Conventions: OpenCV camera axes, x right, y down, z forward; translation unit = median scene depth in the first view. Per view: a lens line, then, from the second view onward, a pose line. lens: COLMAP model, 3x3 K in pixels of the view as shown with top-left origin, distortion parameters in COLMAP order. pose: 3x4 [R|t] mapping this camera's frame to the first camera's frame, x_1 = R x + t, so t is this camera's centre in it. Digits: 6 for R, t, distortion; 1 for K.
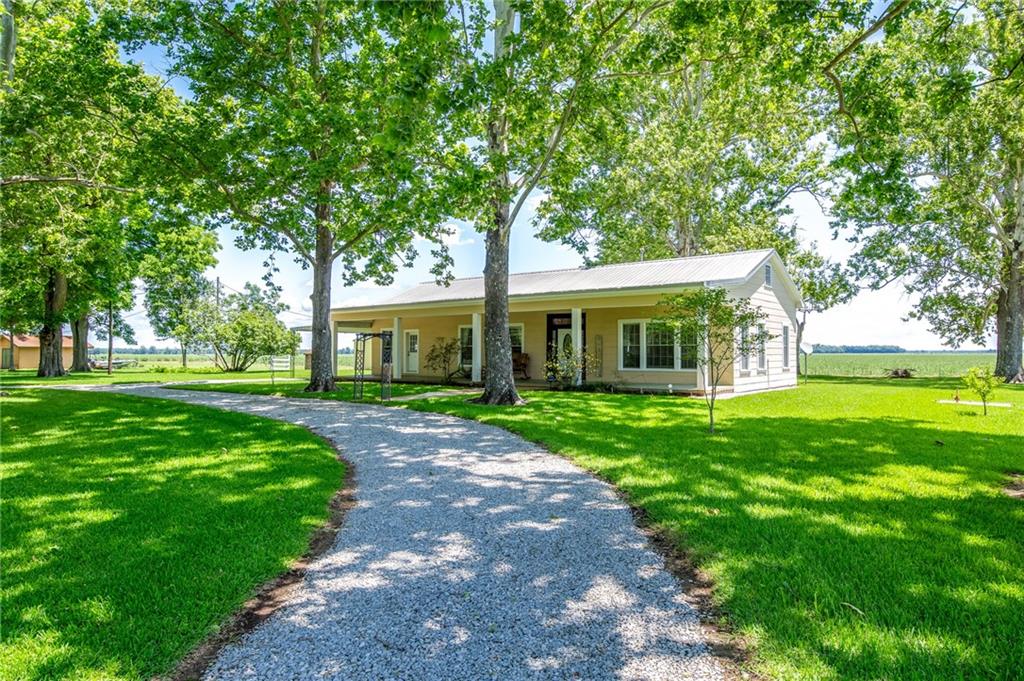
lens RADIAL K [[628.4, 0, 510.7], [0, 628.4, 357.3], [0, 0, 1]] dist [0.005215, 0.001170]
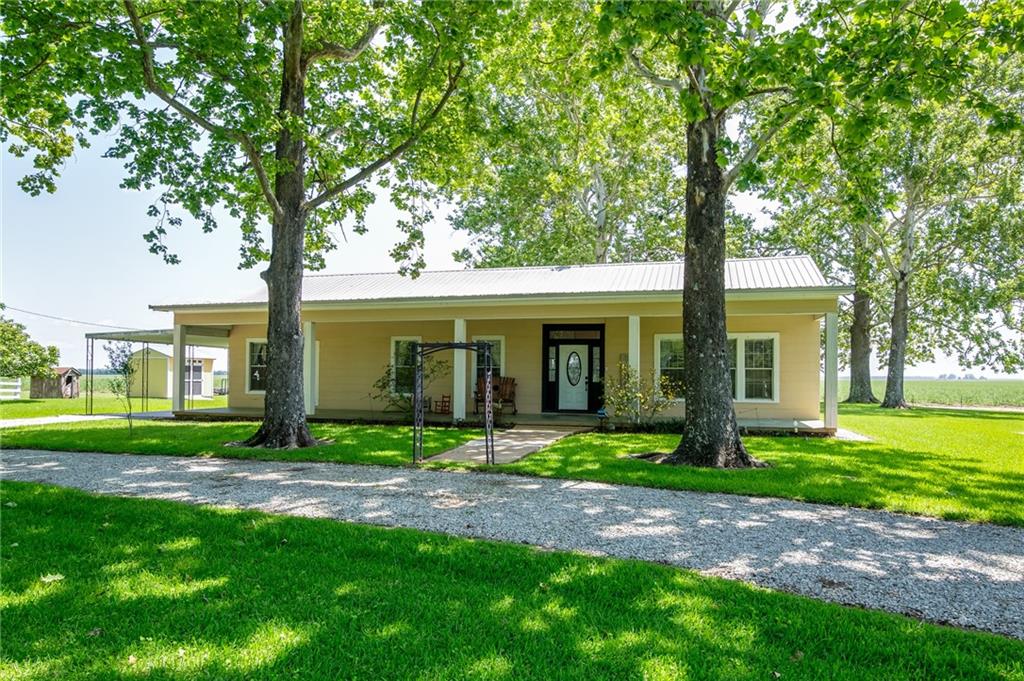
lens RADIAL K [[661.3, 0, 512.7], [0, 661.3, 381.6], [0, 0, 1]] dist [-0.001756, -0.001074]
pose [[0.926128, 0.002914, 0.377199, -0.270645], [-0.003904, 0.999991, 0.001861, -0.003069], [-0.377190, -0.003196, 0.926131, 0.305930]]
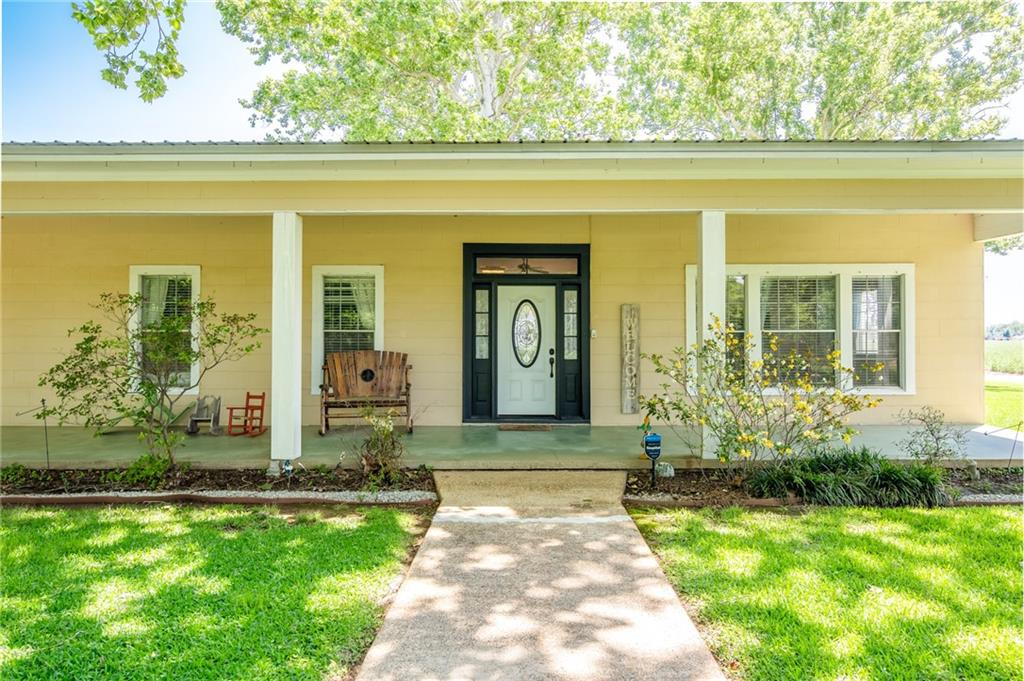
lens RADIAL K [[628.4, 0, 510.7], [0, 628.4, 357.3], [0, 0, 1]] dist [0.005215, 0.001170]
pose [[0.797663, -0.017657, 0.602845, -0.142193], [0.003848, 0.999700, 0.024188, -0.012123], [-0.603091, -0.016974, 0.797492, 0.707763]]
